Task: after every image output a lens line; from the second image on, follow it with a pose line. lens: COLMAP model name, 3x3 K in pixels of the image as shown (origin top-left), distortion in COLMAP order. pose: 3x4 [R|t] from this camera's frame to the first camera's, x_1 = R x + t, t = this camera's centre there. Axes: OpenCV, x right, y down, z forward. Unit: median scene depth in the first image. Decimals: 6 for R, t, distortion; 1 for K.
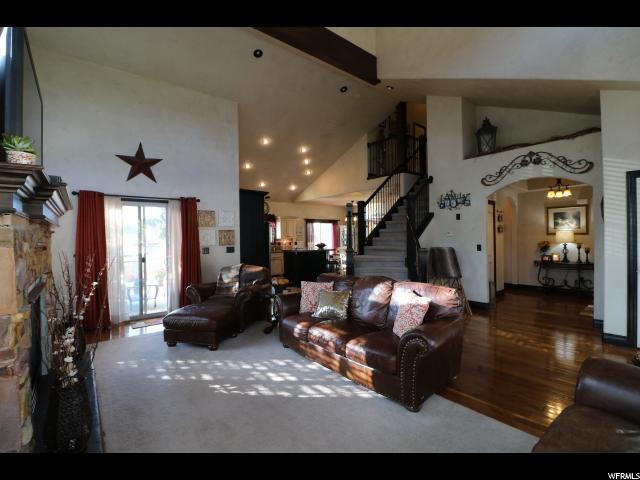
lens RADIAL K [[295.3, 0, 318.6], [0, 295.3, 240.3], [0, 0, 1]] dist [-0.010581, -0.003657]
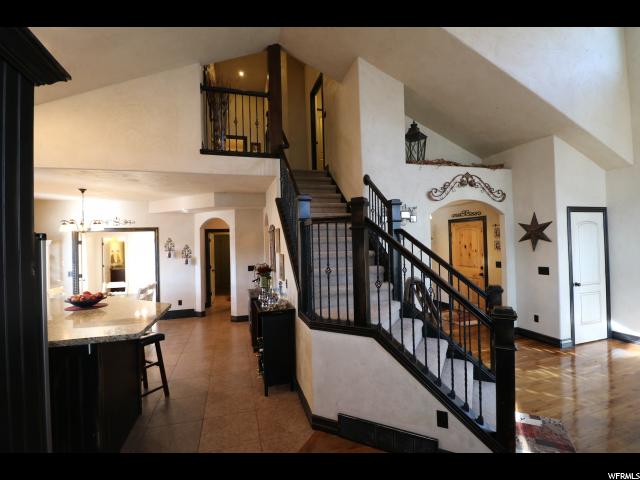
lens RADIAL K [[295.3, 0, 317.3], [0, 295.3, 238.3], [0, 0, 1]] dist [-0.010581, -0.003657]
pose [[0.390535, 0.016934, 0.920432, -0.281675], [0.031103, 0.999017, -0.031576, -0.049719], [-0.920063, 0.040959, 0.389624, 0.808214]]
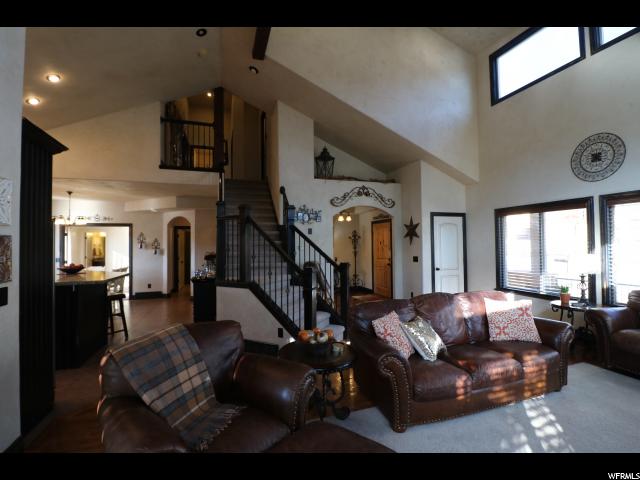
lens RADIAL K [[295.3, 0, 318.1], [0, 295.3, 238.0], [0, 0, 1]] dist [-0.010581, -0.003657]
pose [[0.356135, 0.030312, 0.933943, -0.436006], [0.016747, 0.999106, -0.038813, -0.013855], [-0.934285, 0.029464, 0.355309, 0.538431]]
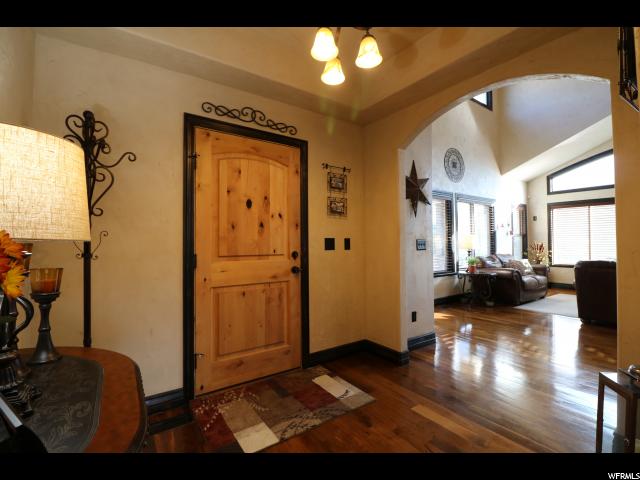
lens RADIAL K [[295.3, 0, 316.4], [0, 295.3, 238.3], [0, 0, 1]] dist [-0.010581, -0.003657]
pose [[-0.996263, 0.023134, 0.083215, 0.715492], [0.022642, 0.999720, -0.006846, 0.011314], [-0.083351, -0.004936, -0.996508, 1.102410]]
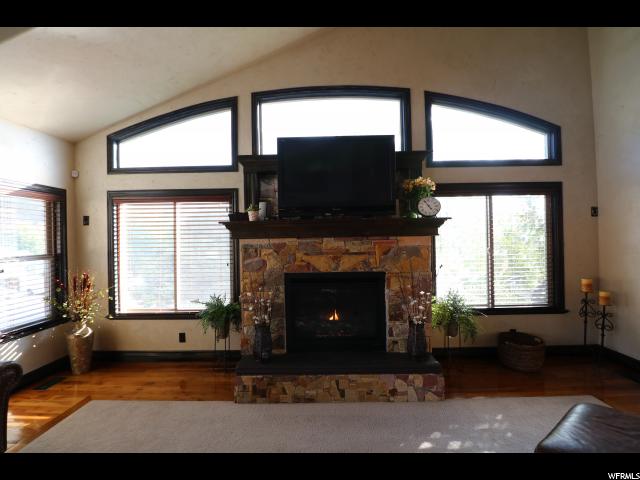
lens RADIAL K [[295.3, 0, 320.6], [0, 295.3, 236.9], [0, 0, 1]] dist [-0.010581, -0.003657]
pose [[-0.639437, 0.022551, -0.768513, 0.091621], [0.017100, 0.999740, 0.015108, -0.025550], [0.768653, -0.003481, -0.639656, 0.566900]]
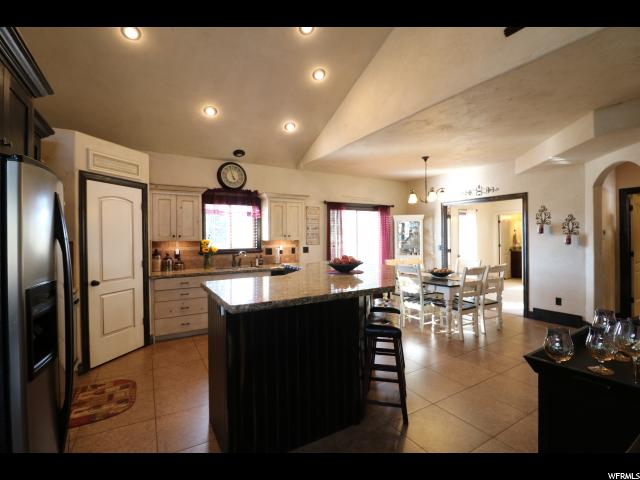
lens RADIAL K [[295.3, 0, 322.5], [0, 295.3, 237.3], [0, 0, 1]] dist [-0.010581, -0.003657]
pose [[0.989869, 0.003830, -0.141935, 0.039478], [-0.005181, 0.999945, -0.009151, -0.012041], [0.141892, 0.009793, 0.989834, 0.904251]]
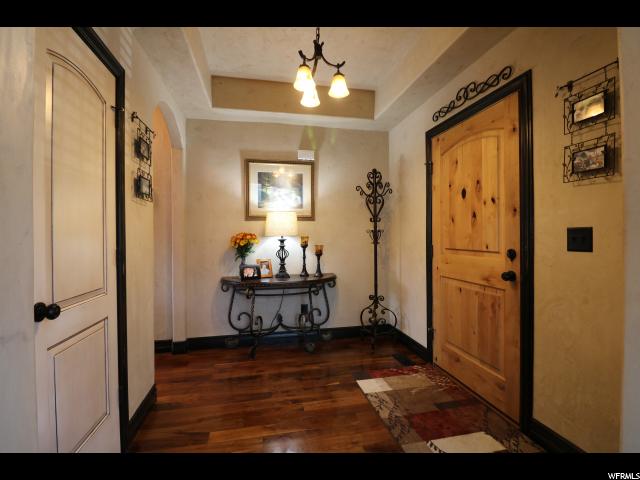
lens RADIAL K [[295.3, 0, 321.7], [0, 295.3, 236.3], [0, 0, 1]] dist [-0.010581, -0.003657]
pose [[0.455997, 0.010640, 0.889918, 0.451048], [0.009516, 0.999813, -0.016830, 0.016899], [-0.889930, 0.016143, 0.455811, 0.728397]]
